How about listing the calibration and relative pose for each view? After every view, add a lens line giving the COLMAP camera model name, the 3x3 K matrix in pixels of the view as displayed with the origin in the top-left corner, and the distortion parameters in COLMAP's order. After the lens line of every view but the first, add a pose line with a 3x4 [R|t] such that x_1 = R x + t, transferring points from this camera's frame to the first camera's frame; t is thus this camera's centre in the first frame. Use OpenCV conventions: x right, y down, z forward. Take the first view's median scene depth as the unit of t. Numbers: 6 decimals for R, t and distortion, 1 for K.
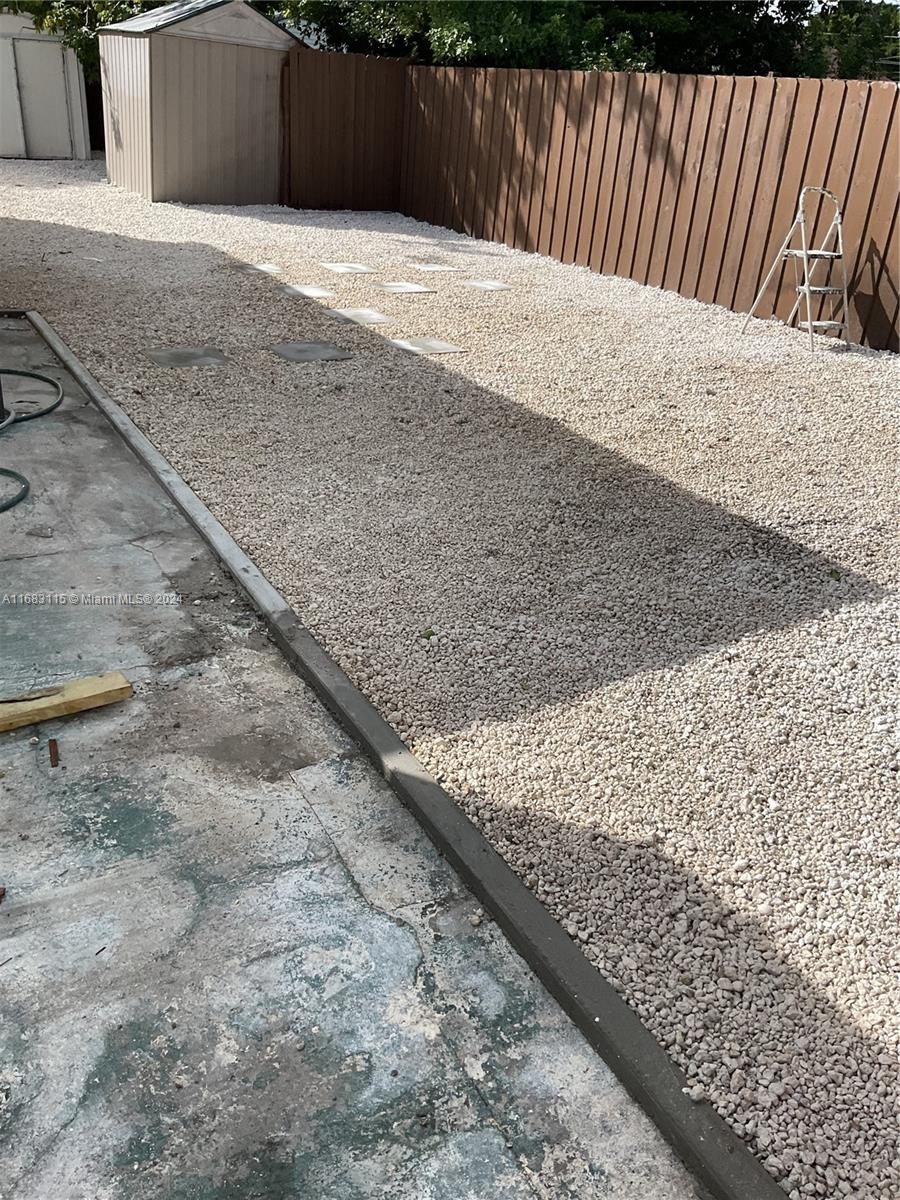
lens RADIAL K [[1025.3, 0, 450.0], [0, 1025.3, 600.0], [0, 0, 1]] dist [0.006477, -0.077668]
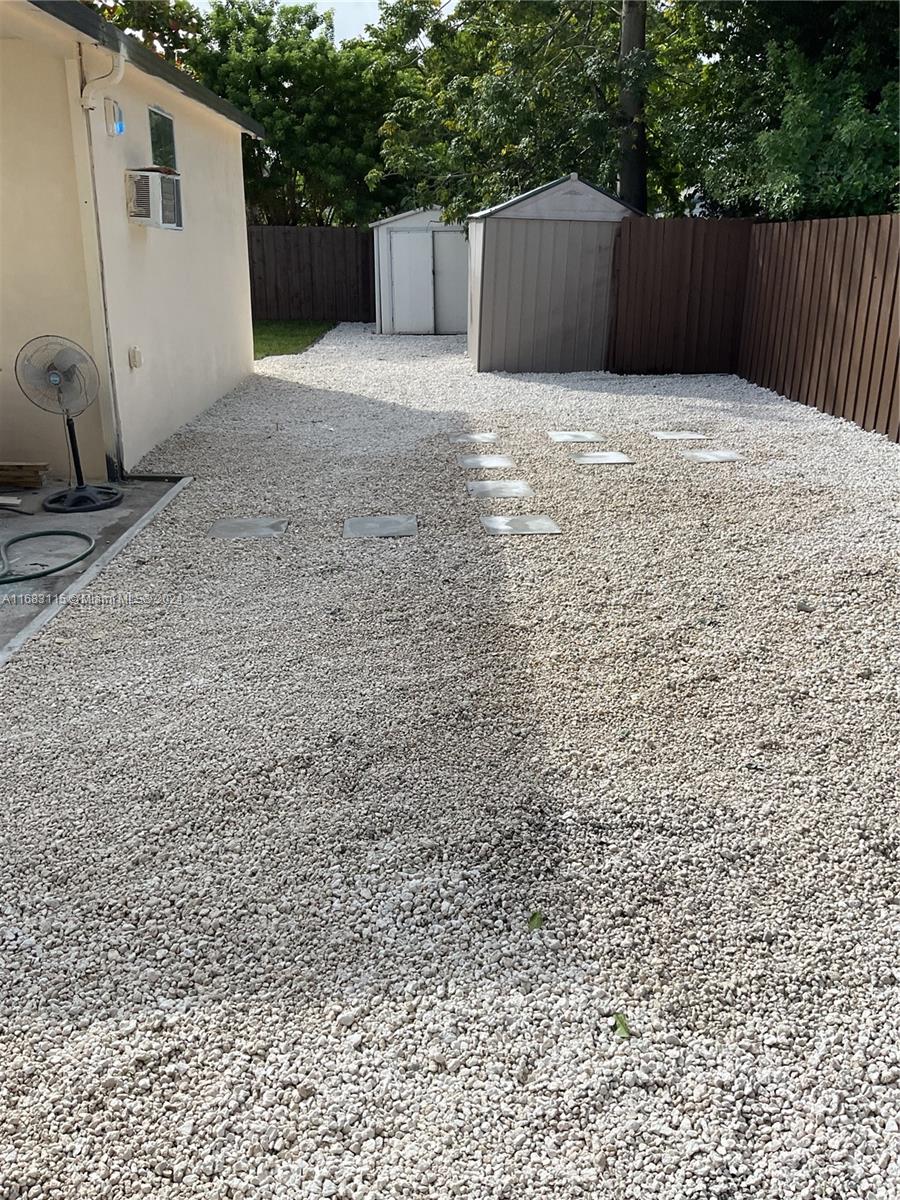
lens RADIAL K [[1009.4, 0, 450.0], [0, 1009.4, 600.0], [0, 0, 1]] dist [-0.059376, -0.003300]
pose [[0.862200, 0.081603, -0.499953, 0.215956], [-0.151047, 0.983459, -0.099968, -0.052451], [0.483525, 0.161708, 0.860264, 0.139155]]
